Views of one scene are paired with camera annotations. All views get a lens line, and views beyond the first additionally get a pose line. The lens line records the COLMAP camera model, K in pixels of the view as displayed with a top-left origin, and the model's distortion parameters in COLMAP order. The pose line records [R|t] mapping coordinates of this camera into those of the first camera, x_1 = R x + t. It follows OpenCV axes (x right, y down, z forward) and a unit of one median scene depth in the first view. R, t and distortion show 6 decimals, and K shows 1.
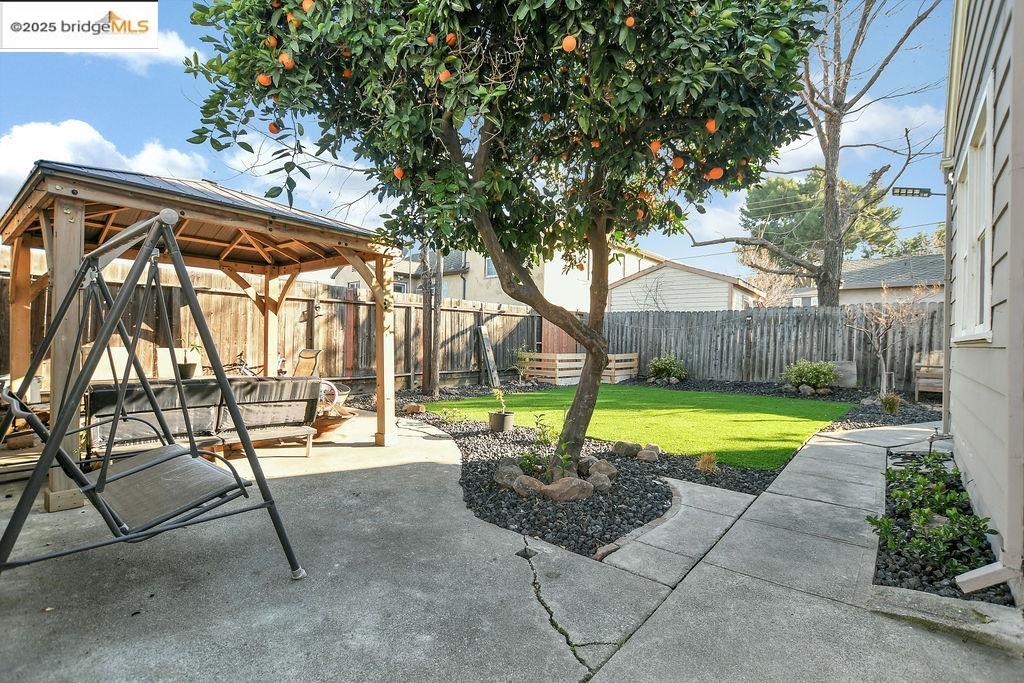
lens RADIAL K [[471.1, 0, 508.8], [0, 471.1, 343.5], [0, 0, 1]] dist [-0.027183, 0.000866]
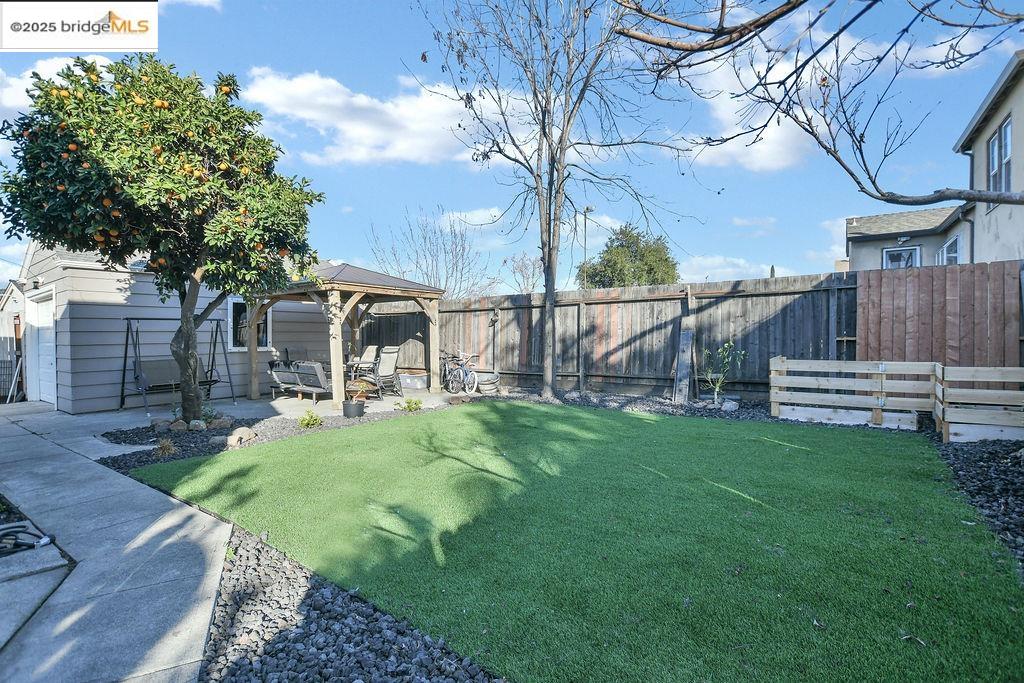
lens RADIAL K [[471.1, 0, 506.2], [0, 471.1, 337.8], [0, 0, 1]] dist [-0.027183, 0.000866]
pose [[0.094009, -0.010560, -0.995515, 0.647142], [0.009065, 0.999911, -0.009751, -0.000703], [0.995530, -0.008108, 0.094096, 0.677642]]
